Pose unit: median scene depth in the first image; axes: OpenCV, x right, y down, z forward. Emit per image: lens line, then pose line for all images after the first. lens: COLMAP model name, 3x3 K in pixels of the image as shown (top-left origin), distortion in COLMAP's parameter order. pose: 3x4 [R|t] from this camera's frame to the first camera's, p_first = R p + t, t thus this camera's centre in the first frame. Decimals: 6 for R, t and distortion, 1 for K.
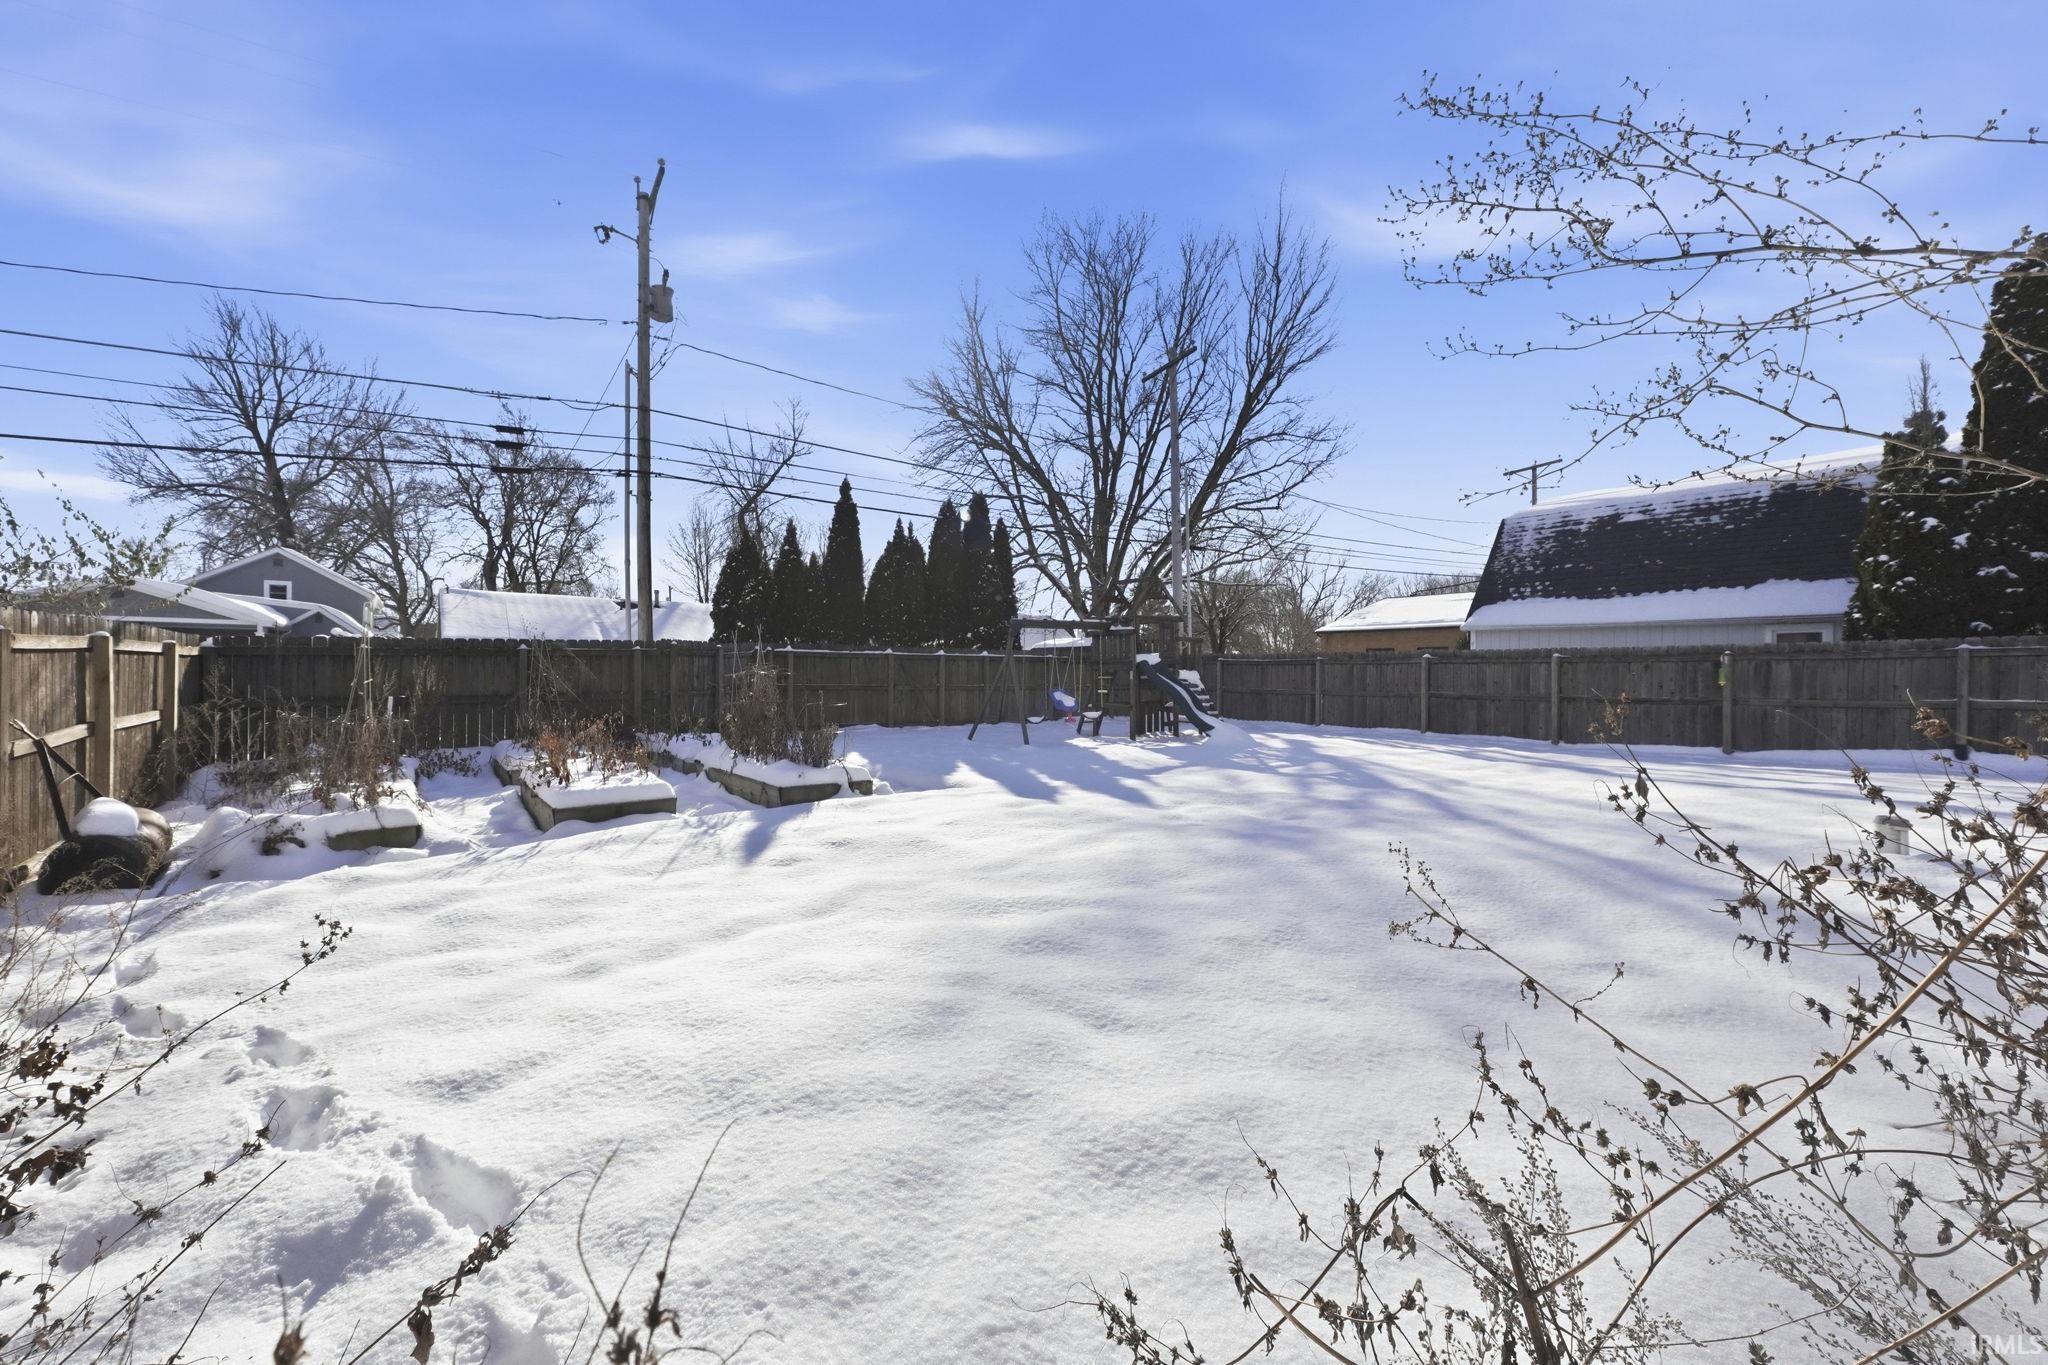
lens RADIAL K [[881.1, 0, 1020.1], [0, 881.1, 664.6], [0, 0, 1]] dist [-0.012009, 0.000848]
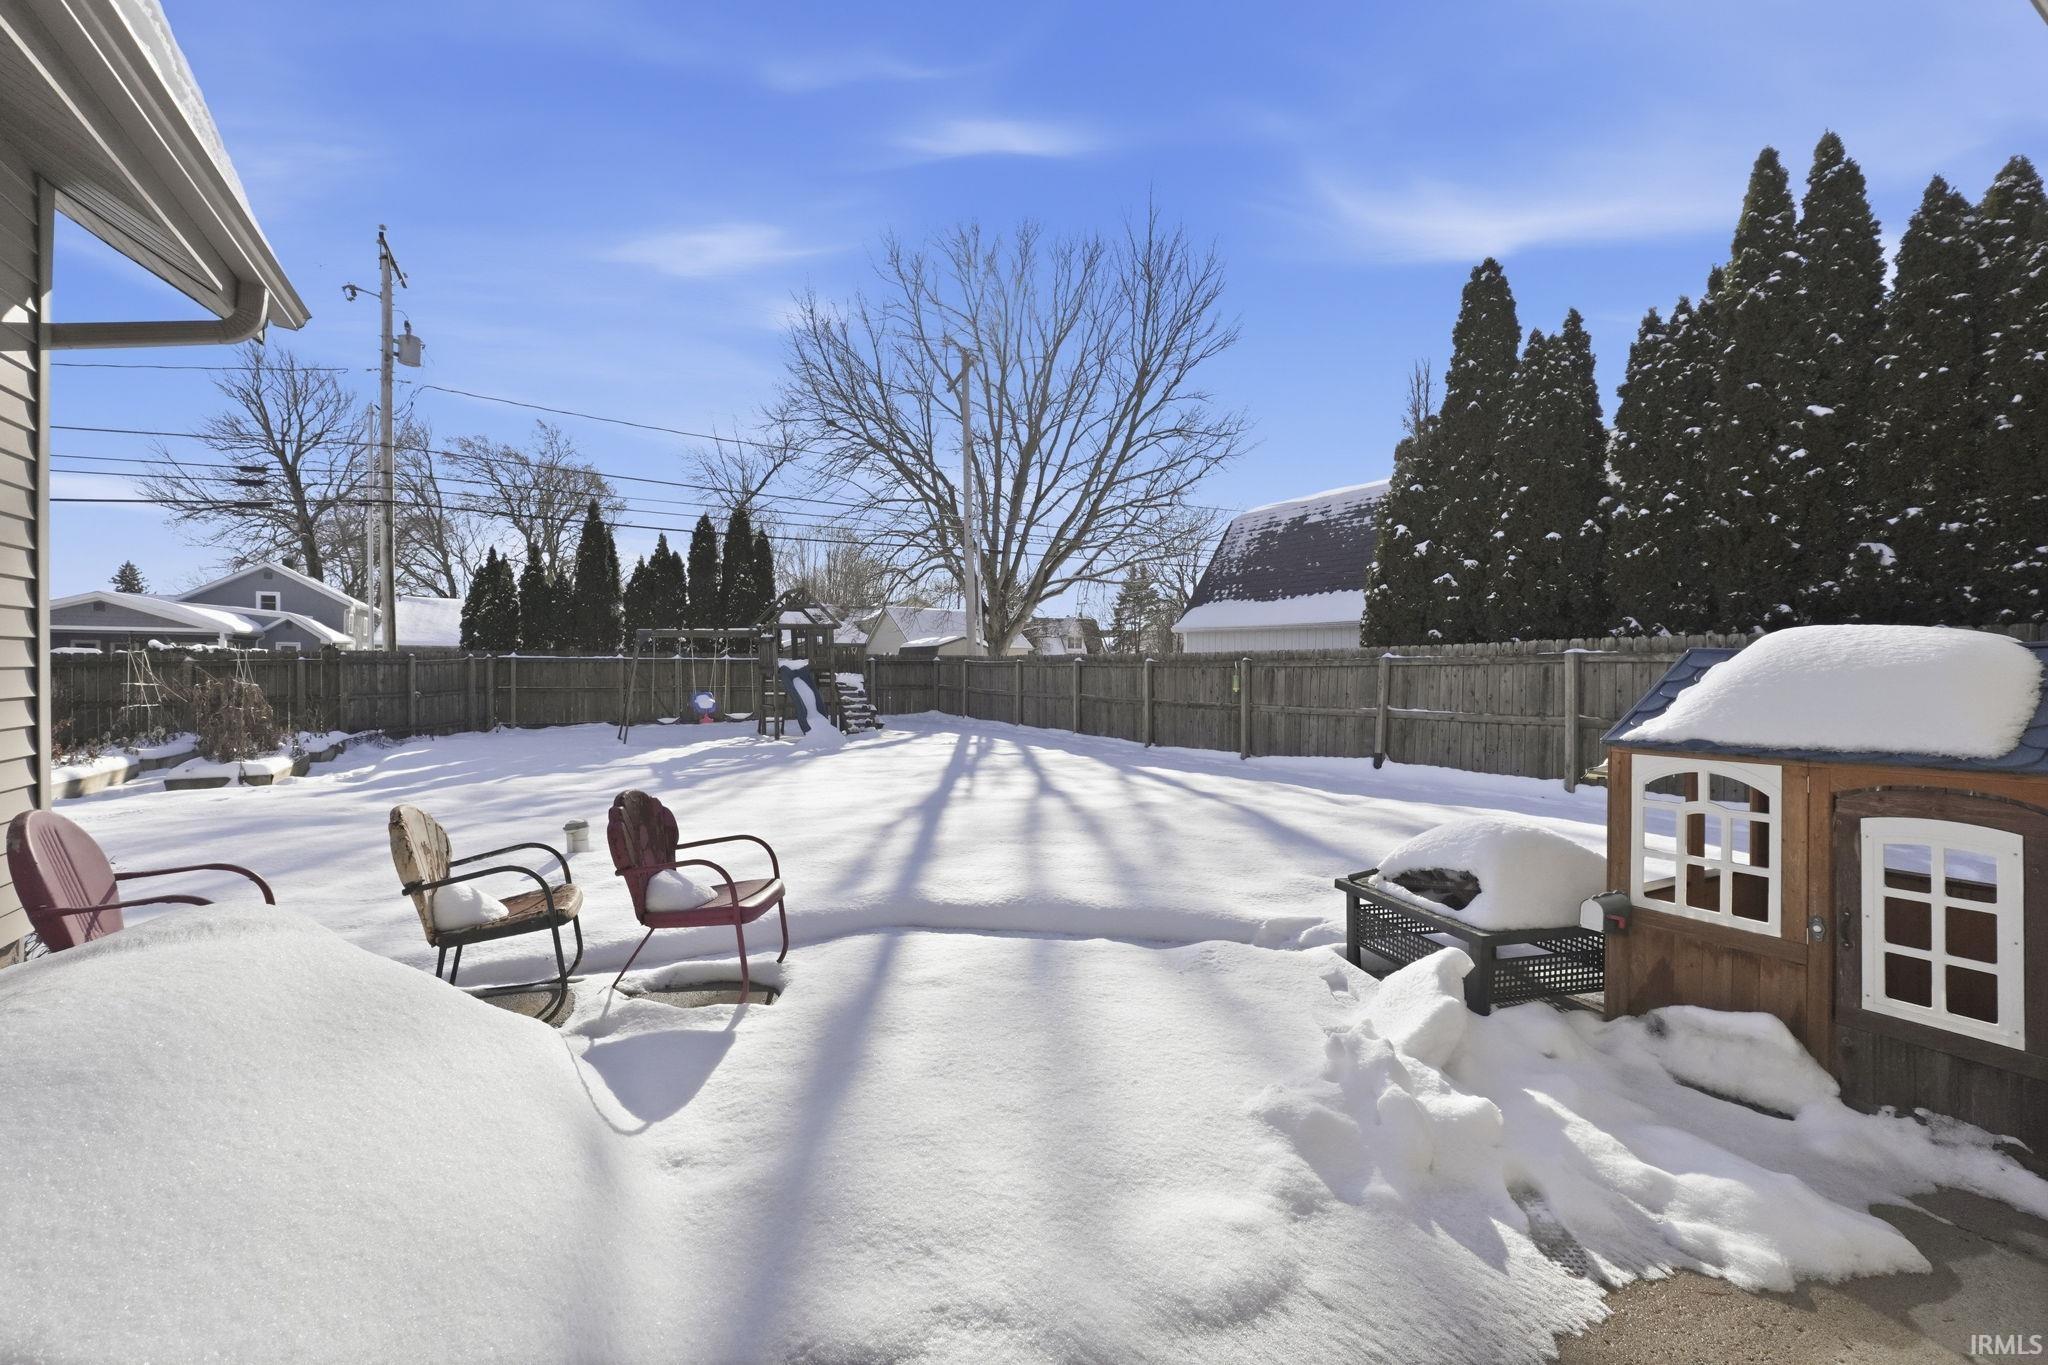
lens RADIAL K [[881.1, 0, 1020.1], [0, 881.1, 664.6], [0, 0, 1]] dist [-0.012009, 0.000848]
pose [[0.993735, -0.004130, -0.111690, 0.477372], [0.005279, 0.999936, 0.009993, -0.013919], [0.111641, -0.010520, 0.993693, -0.032866]]
